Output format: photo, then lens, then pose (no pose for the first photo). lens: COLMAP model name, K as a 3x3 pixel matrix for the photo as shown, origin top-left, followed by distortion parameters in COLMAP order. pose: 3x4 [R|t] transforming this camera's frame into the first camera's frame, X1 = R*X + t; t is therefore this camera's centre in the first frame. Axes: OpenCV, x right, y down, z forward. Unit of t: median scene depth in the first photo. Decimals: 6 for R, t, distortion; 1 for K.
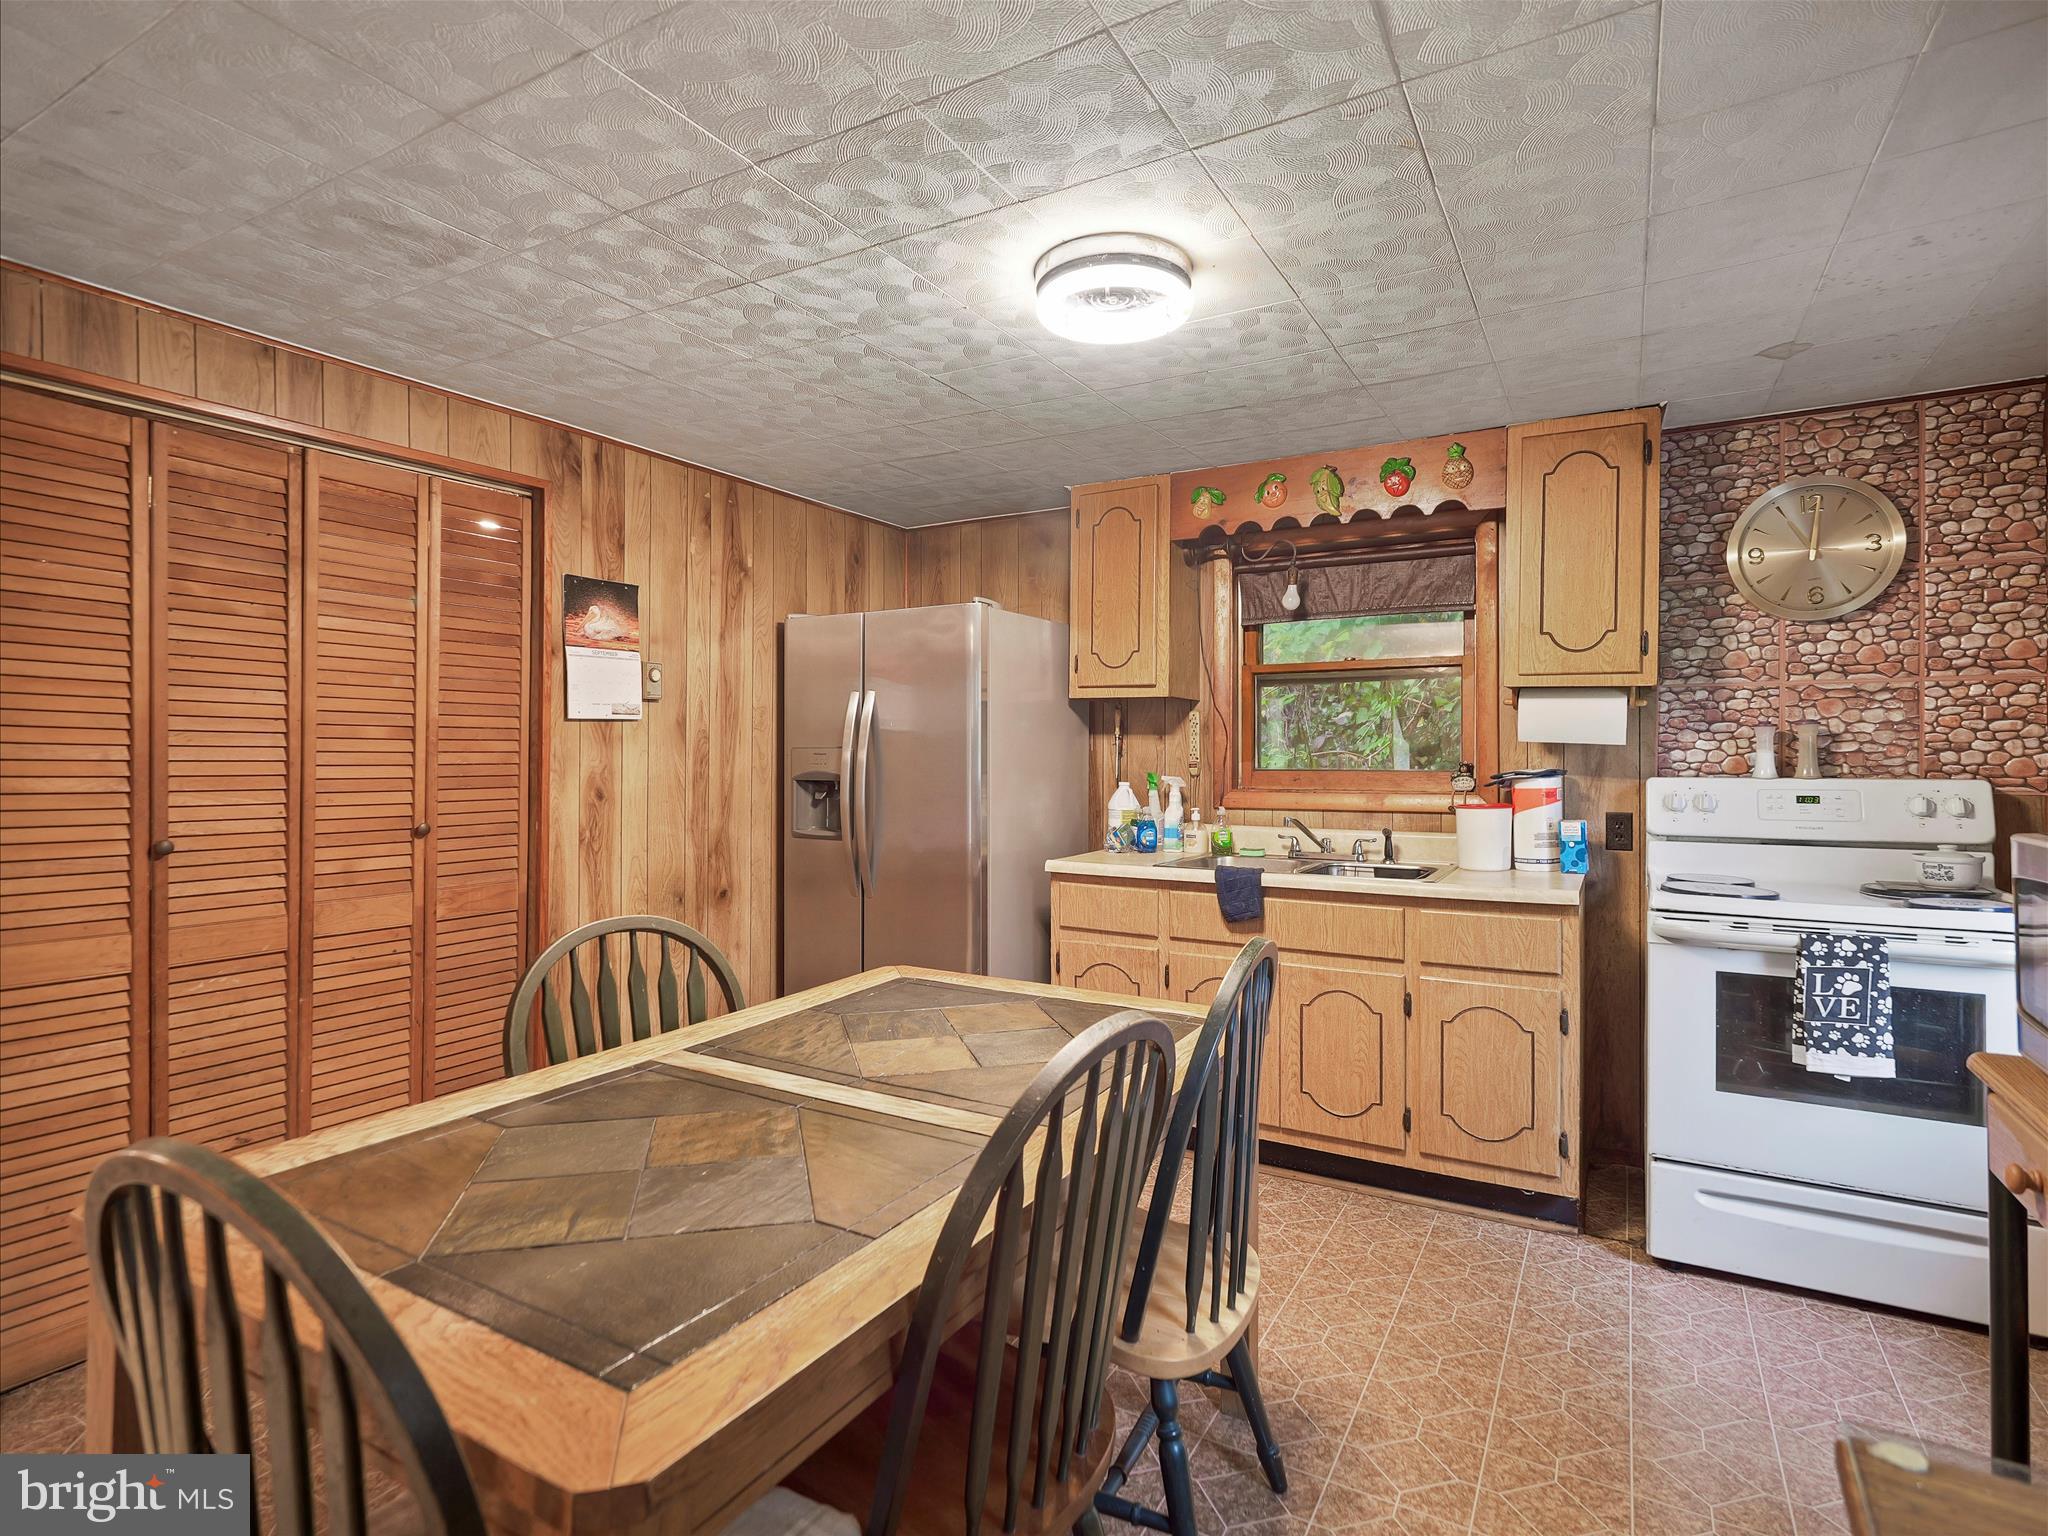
lens RADIAL K [[1045.8, 0, 1025.3], [0, 1045.8, 763.3], [0, 0, 1]] dist [0.001429, 0.000038]
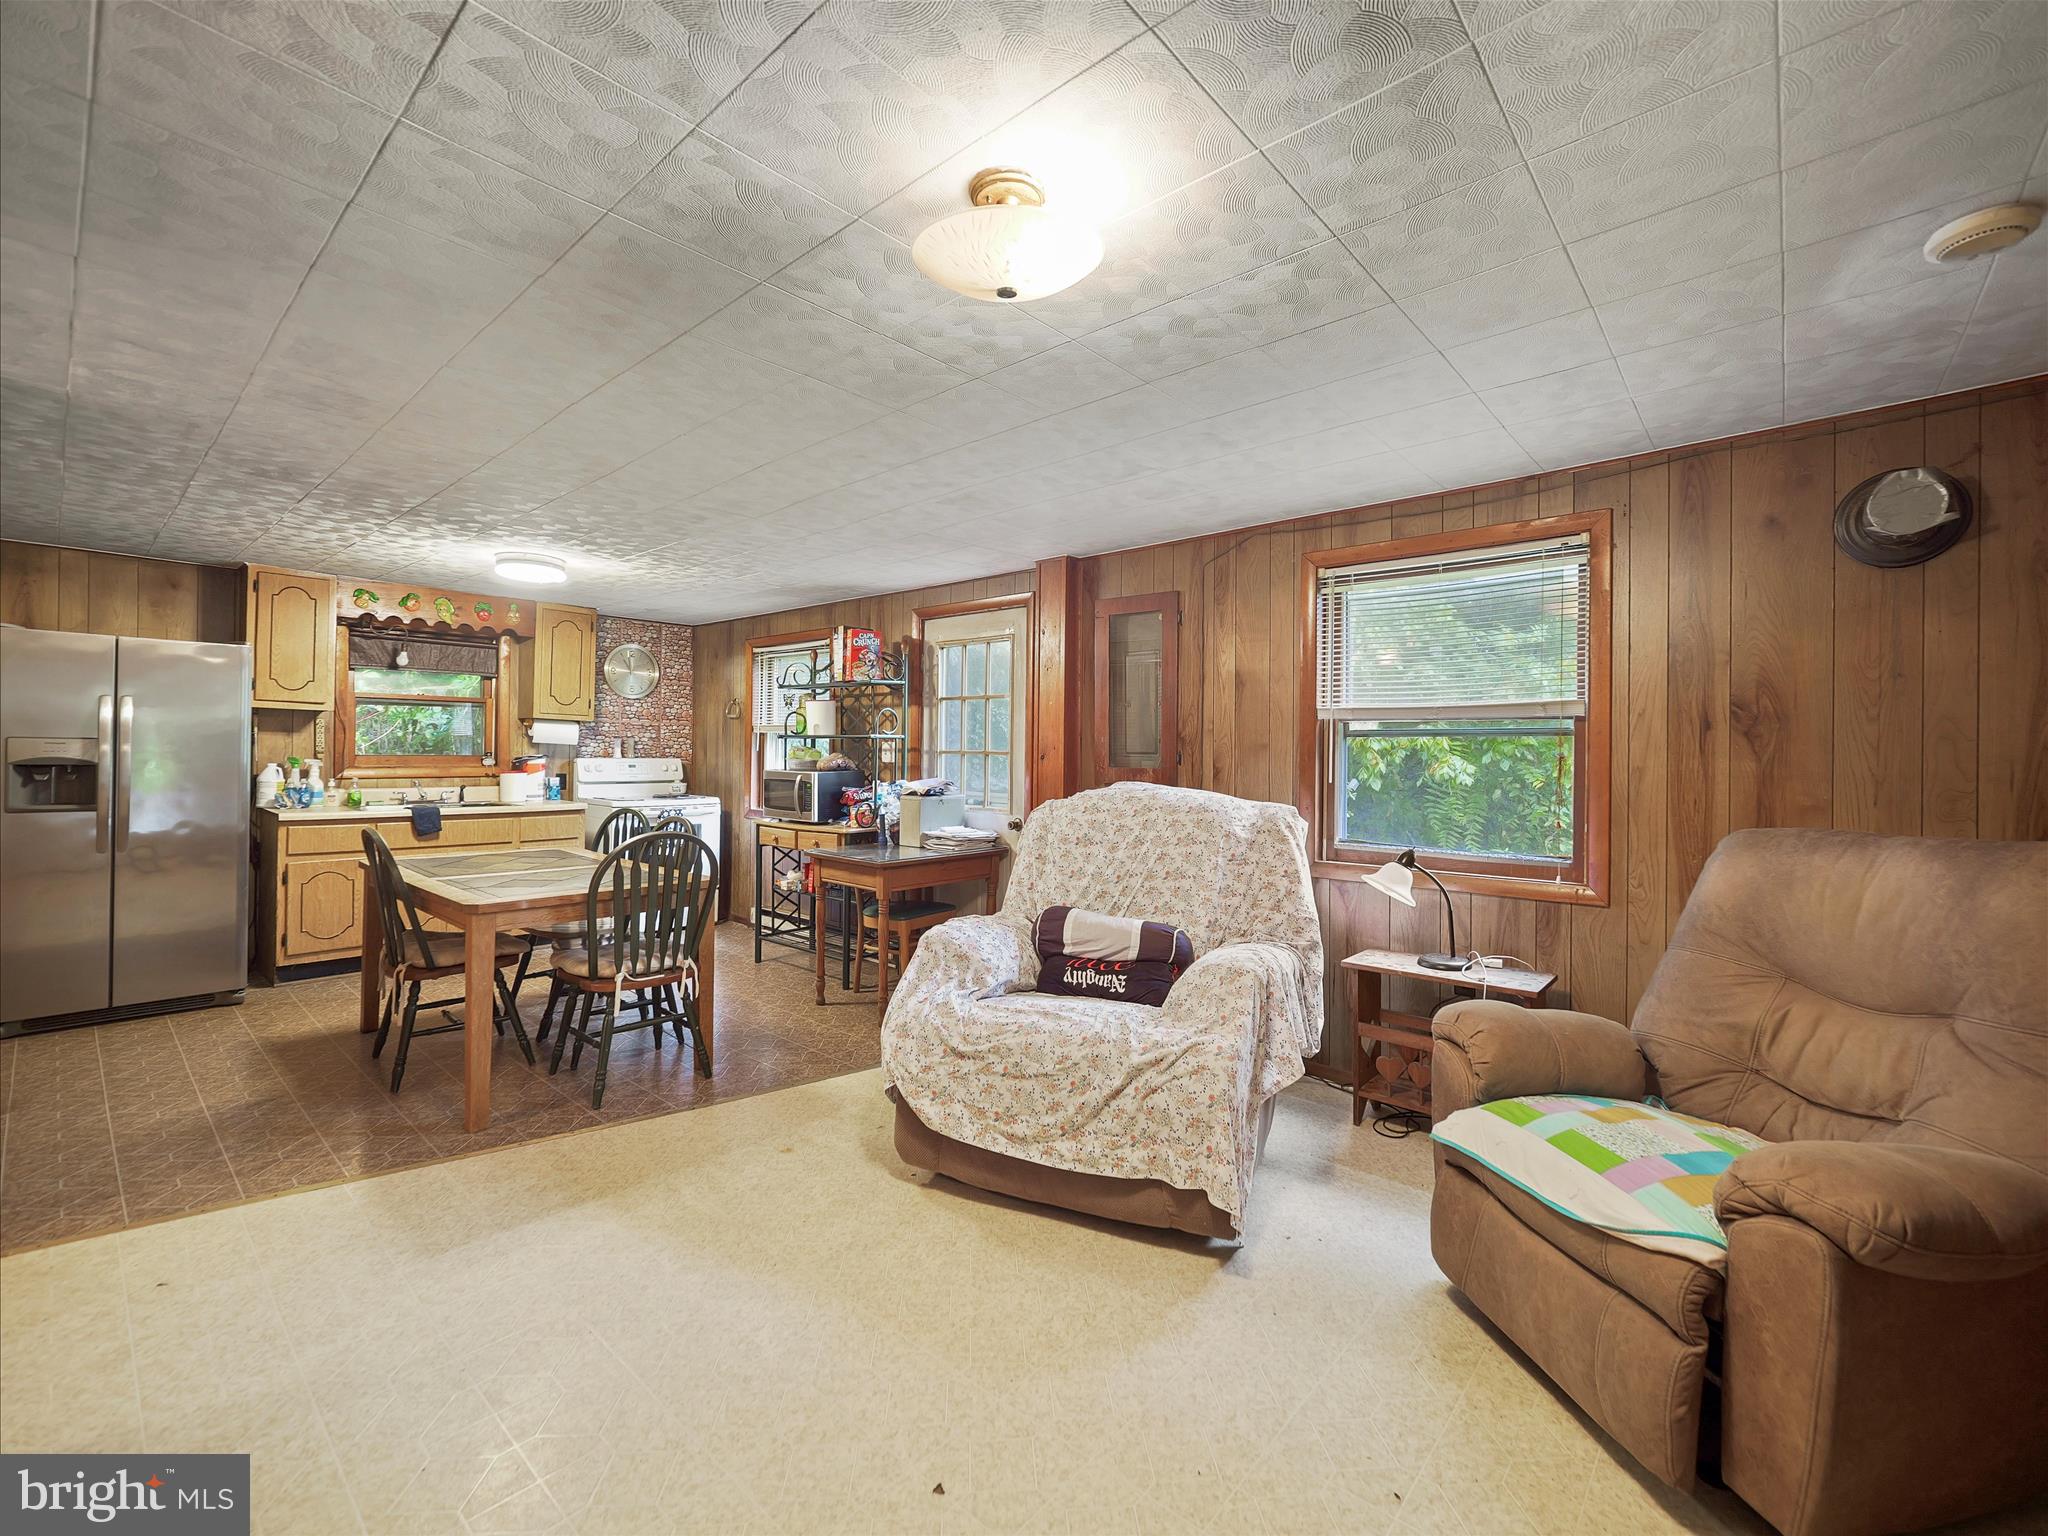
lens RADIAL K [[890.3, 0, 1023.7], [0, 890.3, 750.0], [0, 0, 1]] dist [0.002531, -0.000051]
pose [[0.201259, 0.005304, 0.979524, -1.157300], [-0.006806, 0.999969, -0.004017, -0.004016], [-0.979514, -0.005858, 0.201289, -0.392712]]
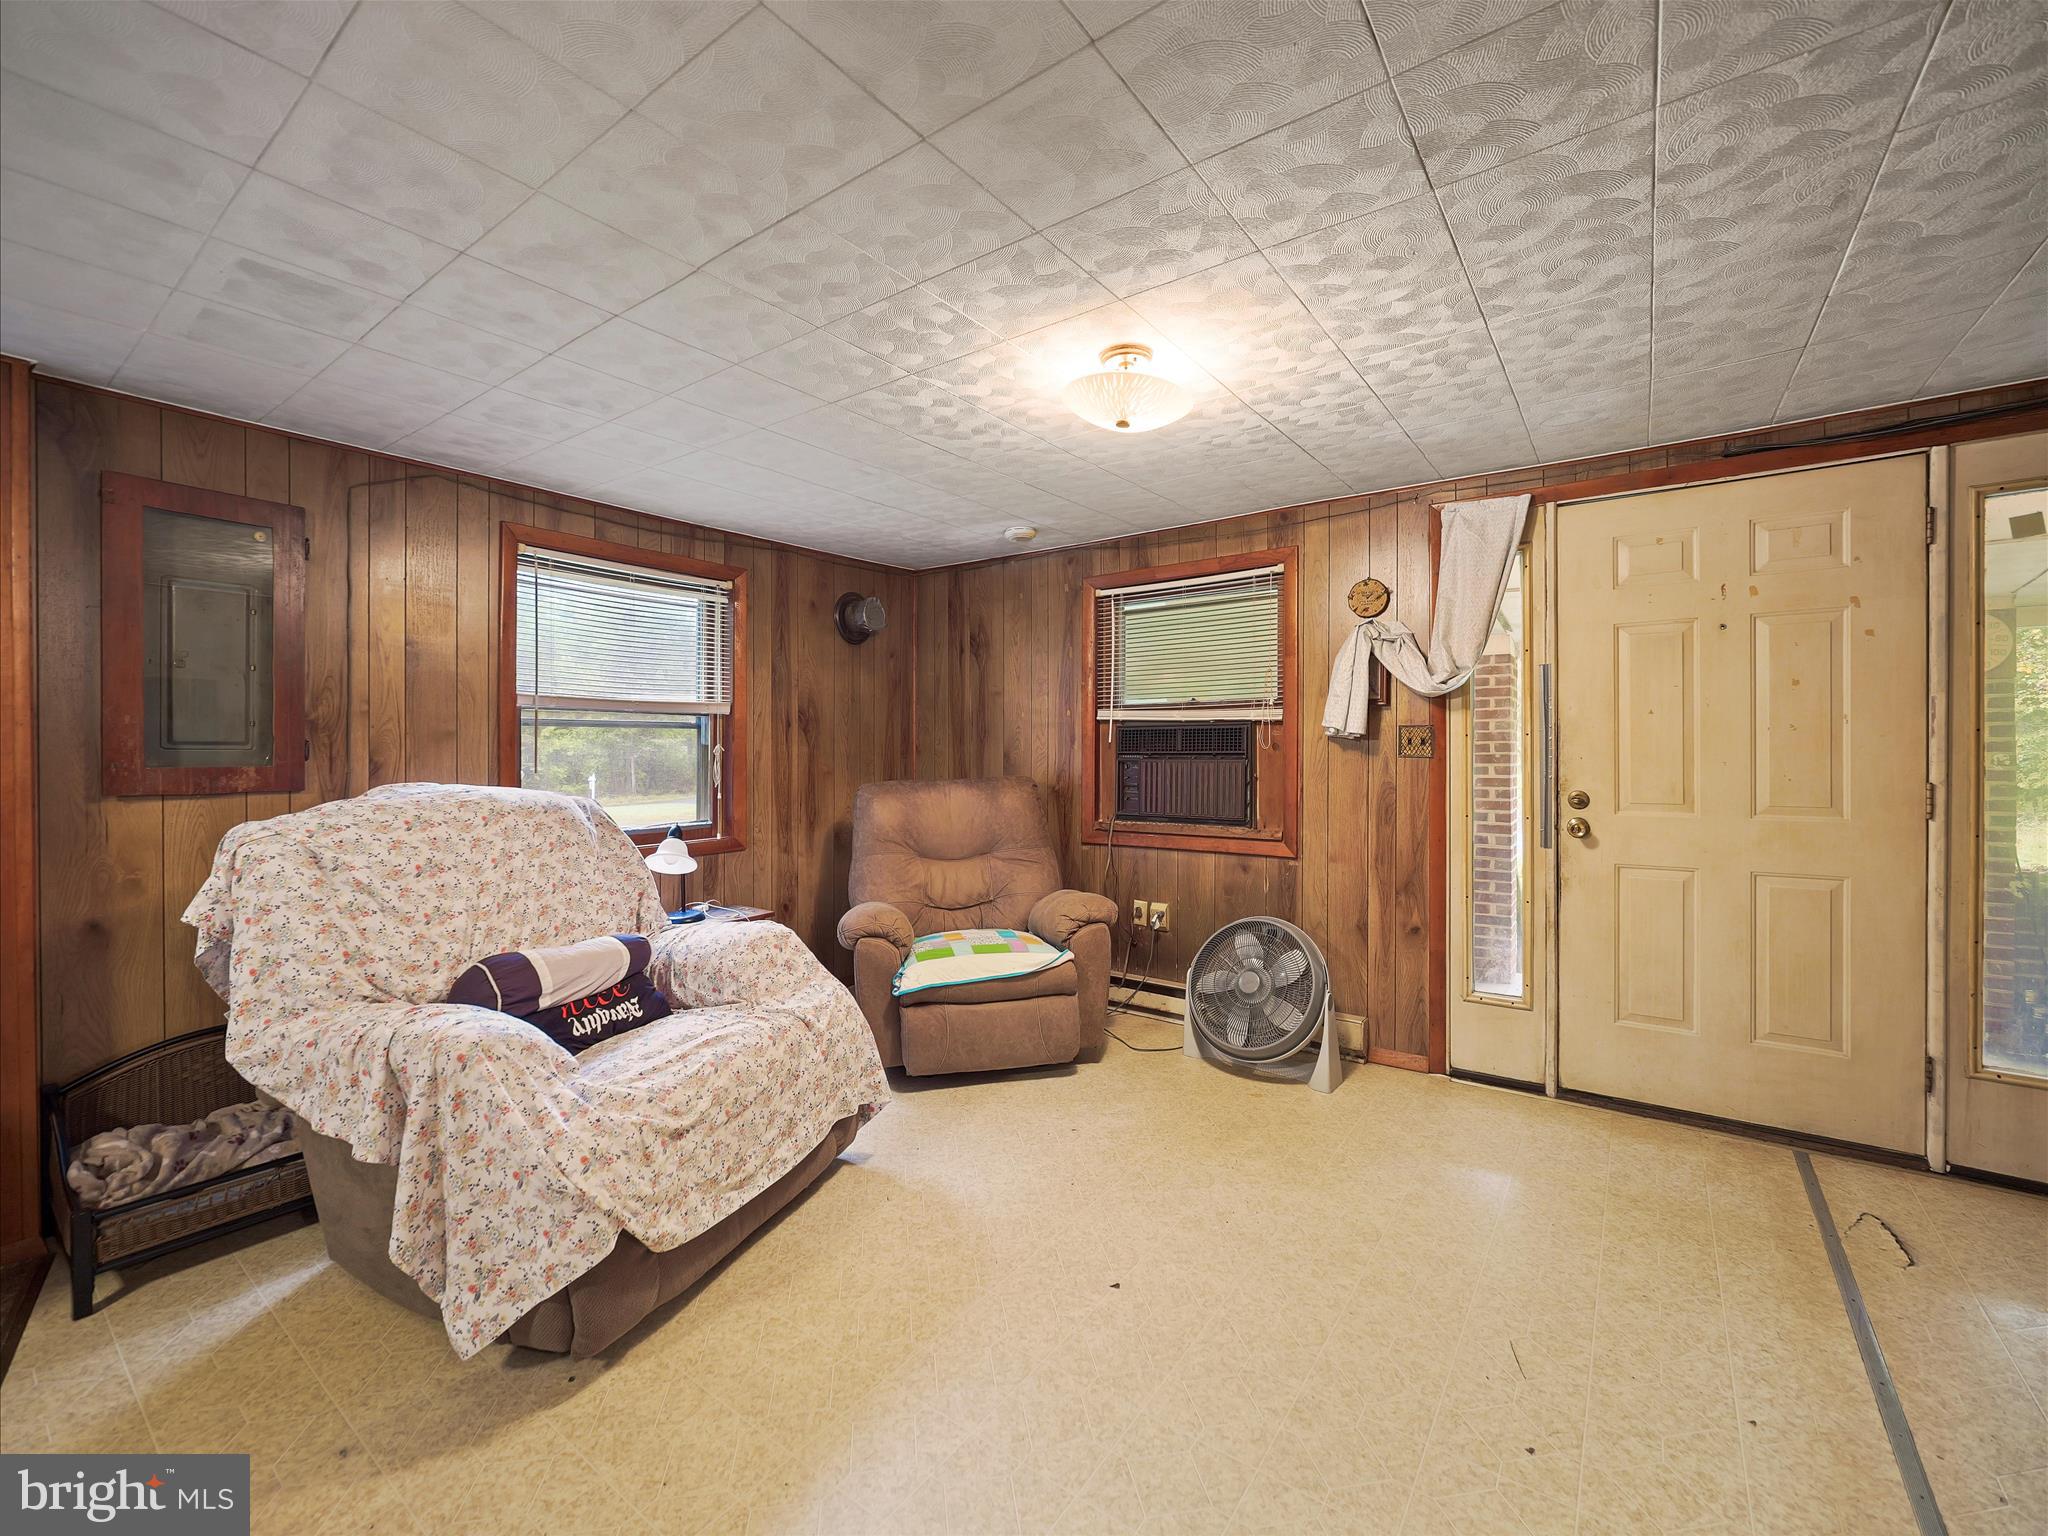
lens RADIAL K [[845.4, 0, 1021.9], [0, 845.4, 758.3], [0, 0, 1]] dist [-0.001958, -0.000656]
pose [[-0.993995, 0.000219, 0.109422, 0.473564], [0.001969, 0.999872, 0.015890, 0.000012], [-0.109405, 0.016010, -0.993868, 2.255836]]
